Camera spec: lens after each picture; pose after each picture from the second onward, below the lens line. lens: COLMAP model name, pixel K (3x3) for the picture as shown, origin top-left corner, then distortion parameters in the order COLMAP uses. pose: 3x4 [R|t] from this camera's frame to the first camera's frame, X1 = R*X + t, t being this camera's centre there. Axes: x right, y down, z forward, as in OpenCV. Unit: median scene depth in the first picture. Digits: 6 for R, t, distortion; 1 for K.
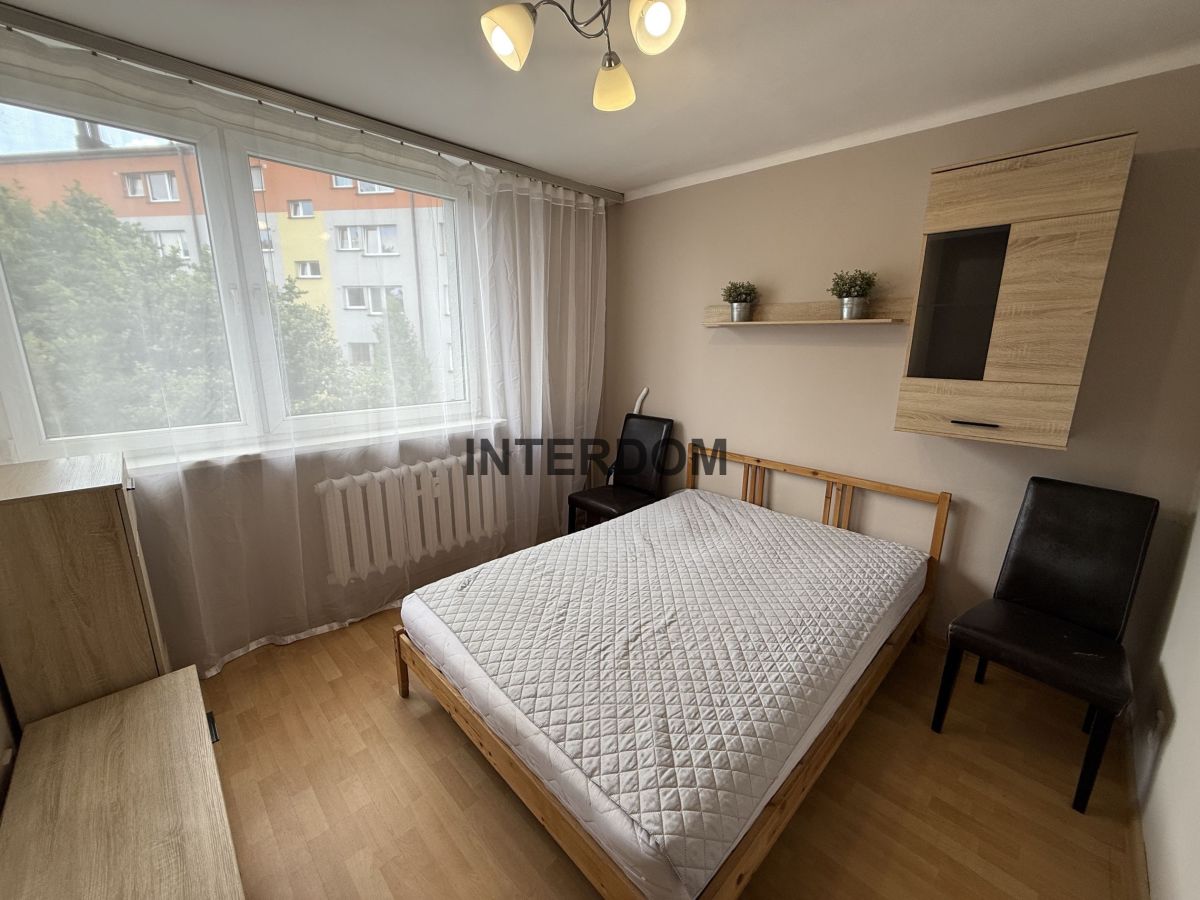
lens RADIAL K [[476.4, 0, 598.8], [0, 476.4, 447.3], [0, 0, 1]] dist [0.000754, 0.000031]
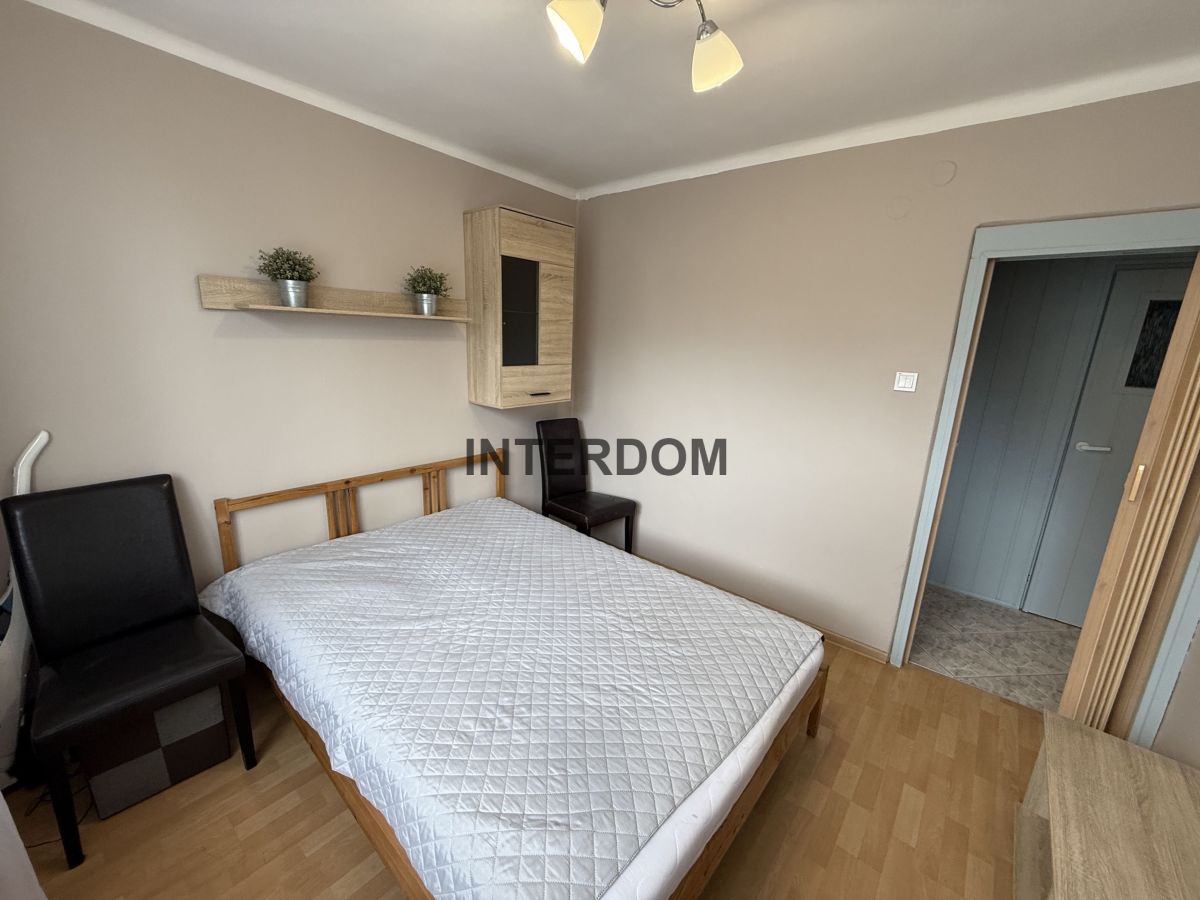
lens RADIAL K [[476.4, 0, 598.8], [0, 476.4, 447.3], [0, 0, 1]] dist [0.000754, 0.000031]
pose [[-0.078232, -0.237450, 0.968244, -0.658155], [0.184617, 0.950972, 0.248131, -0.210756], [-0.979692, 0.198167, -0.030559, 0.834575]]
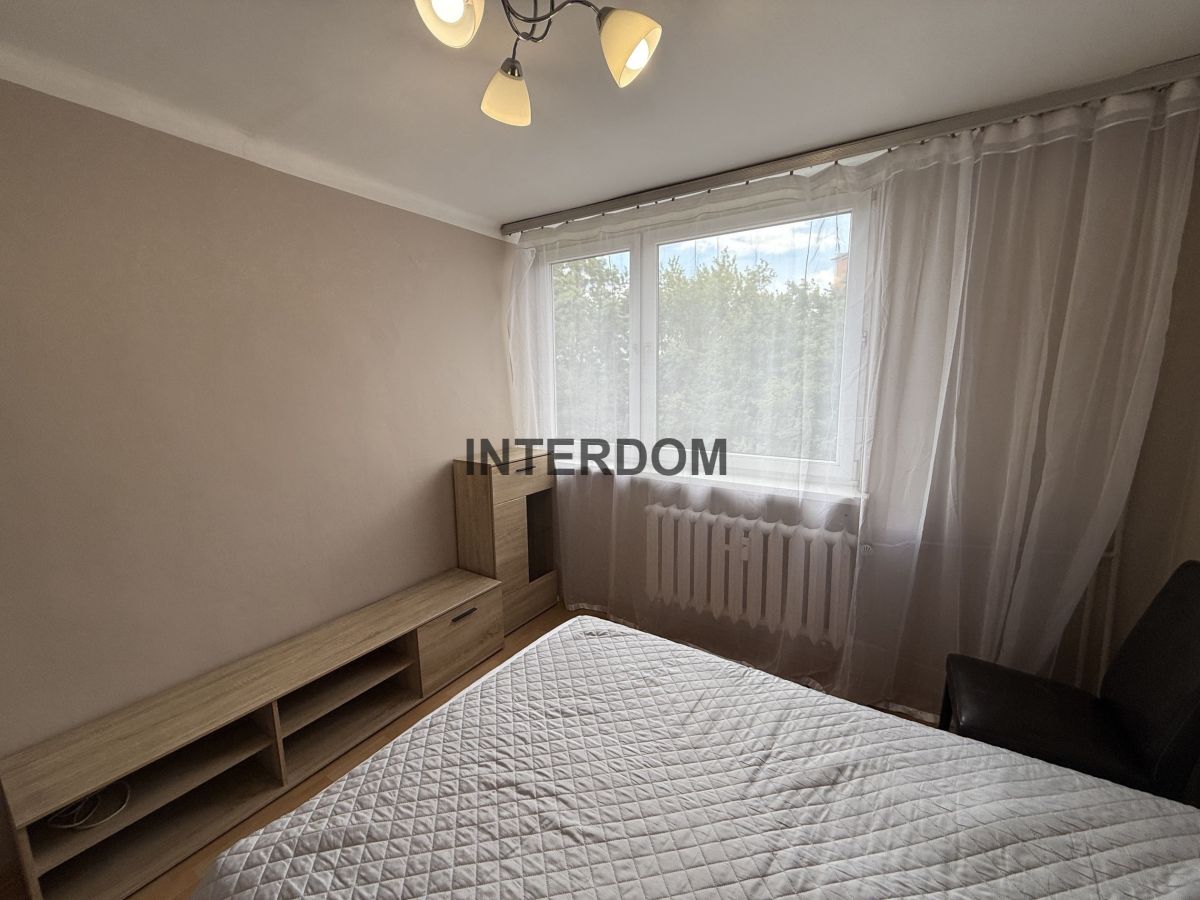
lens RADIAL K [[483.6, 0, 598.1], [0, 483.6, 443.0], [0, 0, 1]] dist [-0.000195, -0.000158]
pose [[0.211762, 0.124385, -0.969374, 0.599936], [-0.211339, 0.974228, 0.078840, -0.161611], [0.954197, 0.188171, 0.232592, 0.665901]]
